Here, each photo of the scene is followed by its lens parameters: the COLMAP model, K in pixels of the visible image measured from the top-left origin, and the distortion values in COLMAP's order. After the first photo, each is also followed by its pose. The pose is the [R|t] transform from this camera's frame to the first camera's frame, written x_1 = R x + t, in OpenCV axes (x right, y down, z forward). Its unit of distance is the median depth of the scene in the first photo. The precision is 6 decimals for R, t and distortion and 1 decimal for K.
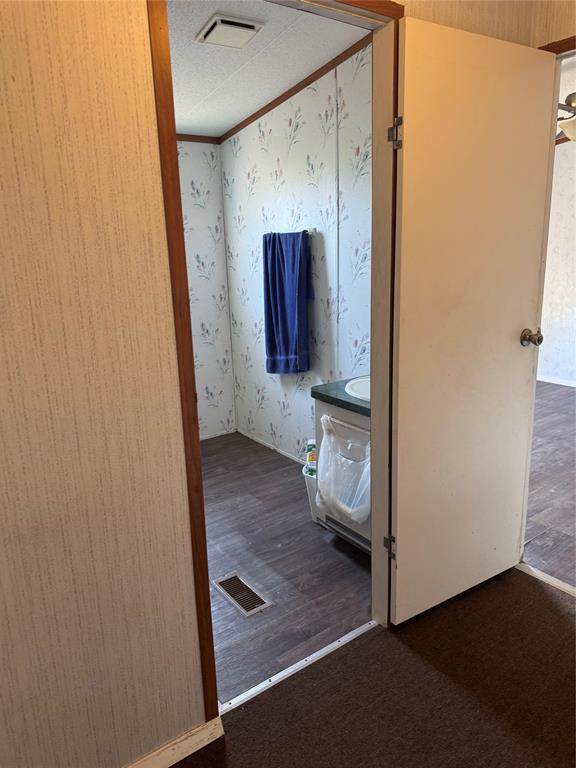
lens RADIAL K [[544.3, 0, 284.1], [0, 544.3, 378.7], [0, 0, 1]] dist [0.016765, -0.018134]
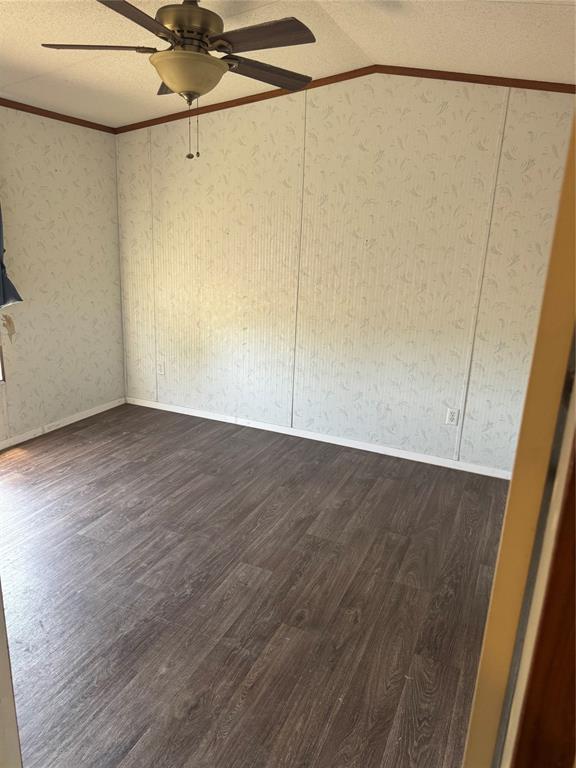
lens RADIAL K [[544.3, 0, 294.5], [0, 544.3, 389.2], [0, 0, 1]] dist [0.016765, -0.018134]
pose [[0.850339, -0.061172, 0.522668, 0.321005], [0.042914, 0.997973, 0.046983, -0.123625], [-0.524483, -0.017522, 0.851240, 0.423498]]
